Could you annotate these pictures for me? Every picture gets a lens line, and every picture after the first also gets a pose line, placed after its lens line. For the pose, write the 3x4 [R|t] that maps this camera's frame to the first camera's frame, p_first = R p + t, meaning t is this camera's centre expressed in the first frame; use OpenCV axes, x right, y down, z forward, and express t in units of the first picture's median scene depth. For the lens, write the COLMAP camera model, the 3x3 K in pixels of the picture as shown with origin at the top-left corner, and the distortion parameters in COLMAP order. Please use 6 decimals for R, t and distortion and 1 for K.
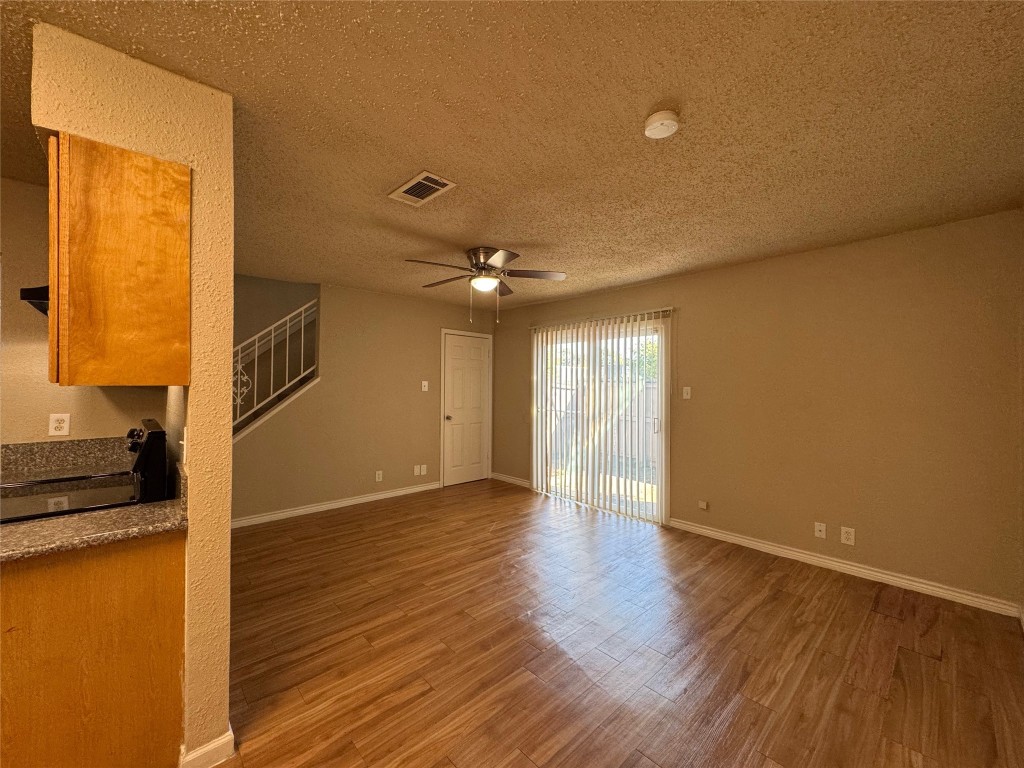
lens RADIAL K [[408.4, 0, 509.1], [0, 408.4, 384.0], [0, 0, 1]] dist [-0.001897, 0.000205]
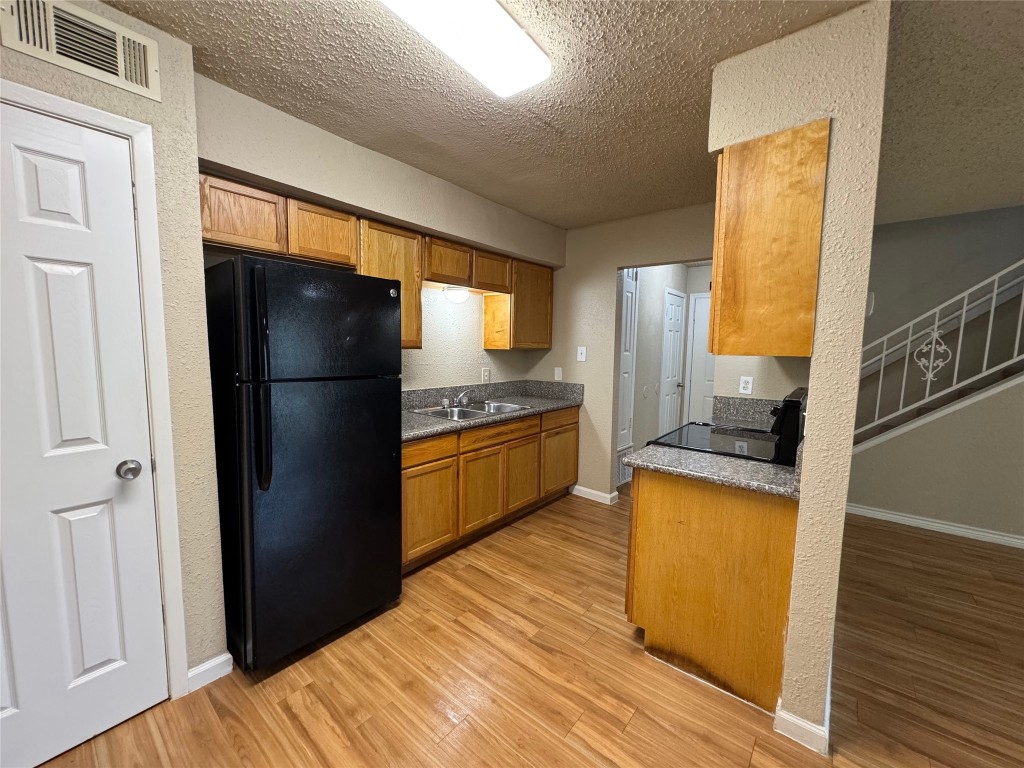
lens RADIAL K [[408.4, 0, 510.8], [0, 408.4, 383.6], [0, 0, 1]] dist [-0.001897, 0.000205]
pose [[0.138232, 0.086115, -0.986649, 0.069482], [-0.013558, 0.996284, 0.085056, -0.005004], [0.990307, 0.001619, 0.138886, 0.156862]]
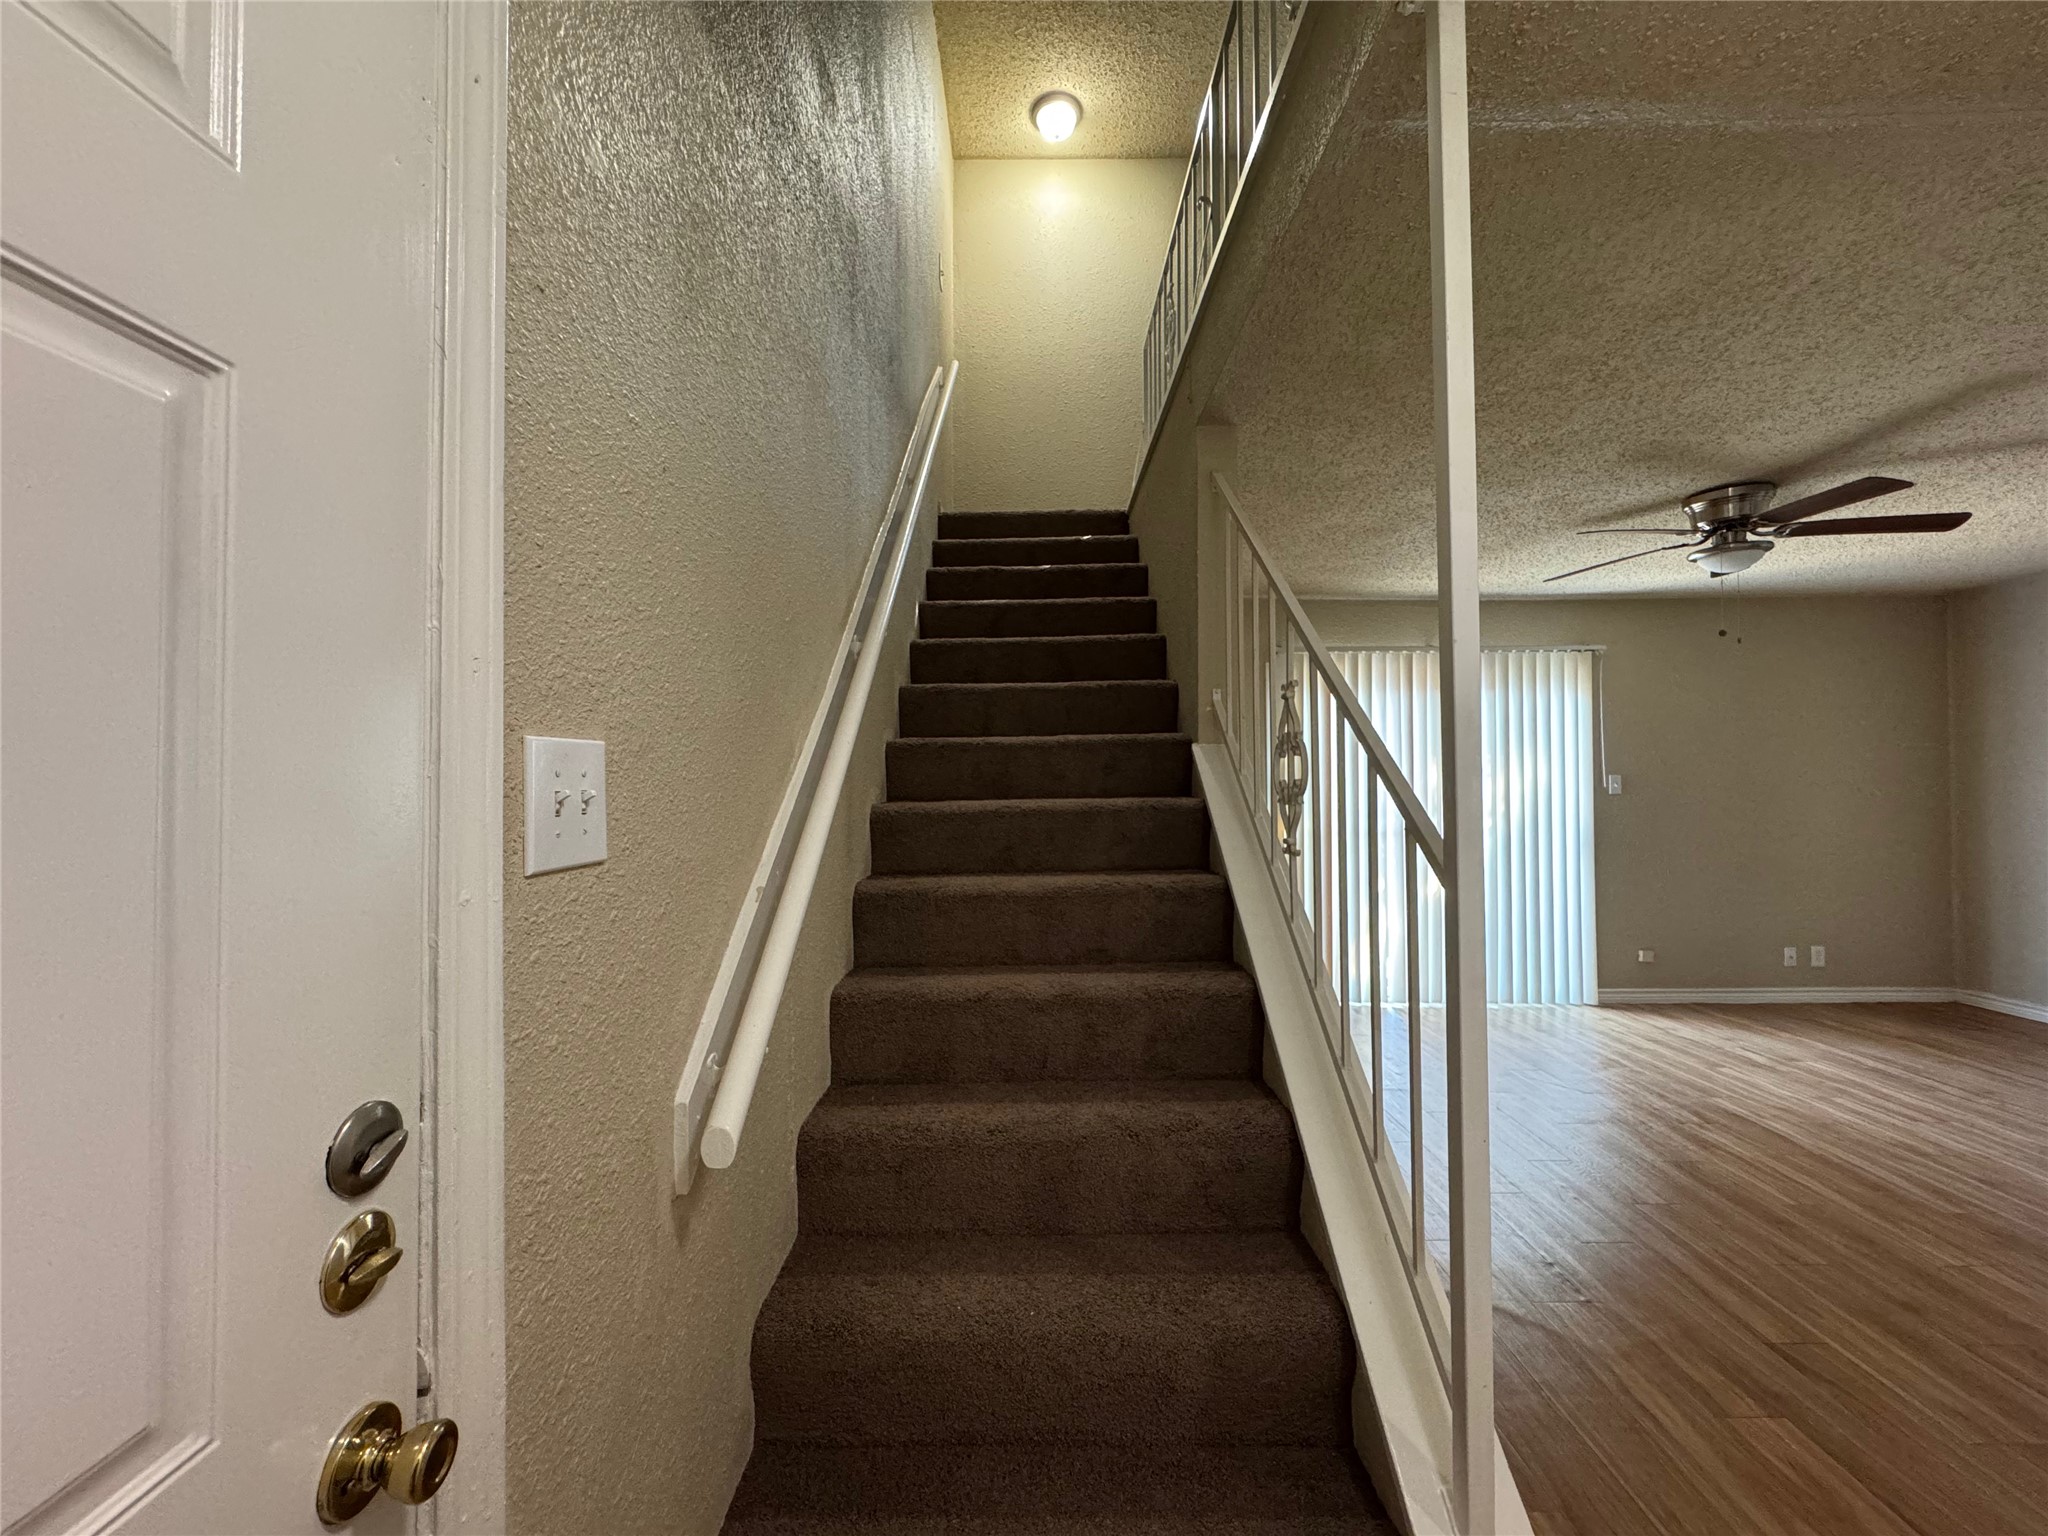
lens RADIAL K [[816.8, 0, 1020.1], [0, 816.8, 770.0], [0, 0, 1]] dist [-0.001897, 0.000205]
pose [[0.679945, 0.004559, 0.733249, -2.941406], [0.001099, 0.999973, -0.007237, 0.020984], [-0.733263, 0.005726, 0.679921, 2.150305]]
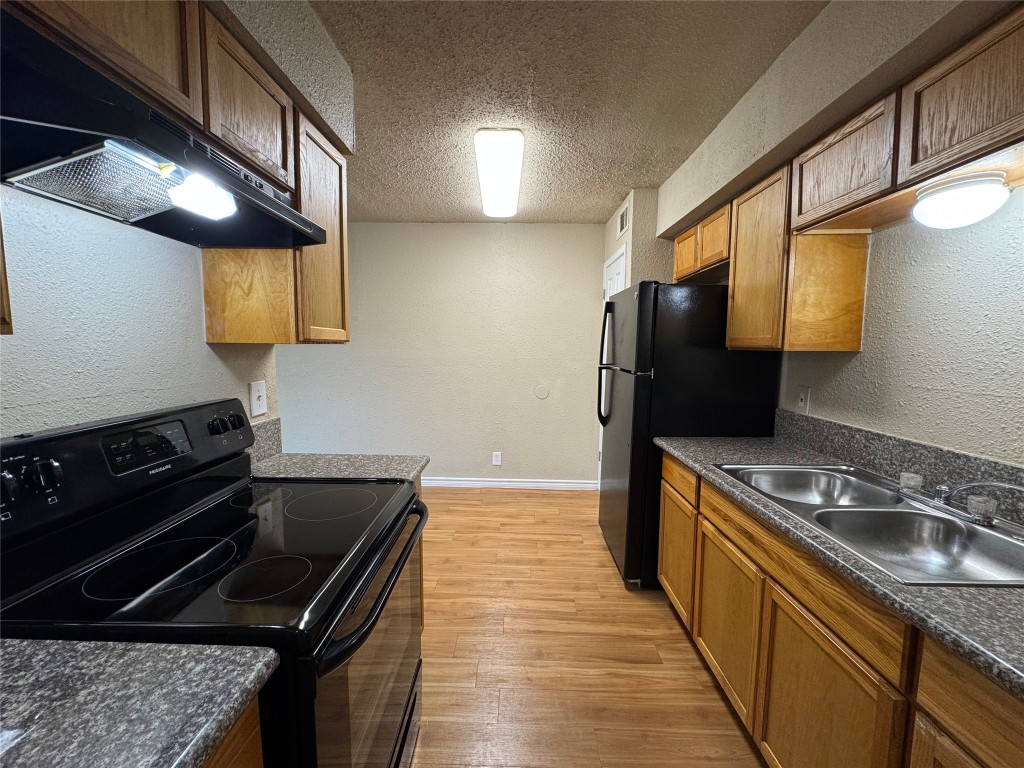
lens RADIAL K [[408.4, 0, 511.6], [0, 408.4, 380.9], [0, 0, 1]] dist [-0.001897, 0.000205]
pose [[-0.725820, -0.069170, 0.684398, -2.056645], [-0.012009, 0.996054, 0.087933, -0.000897], [-0.687780, 0.055604, -0.723787, 1.346212]]
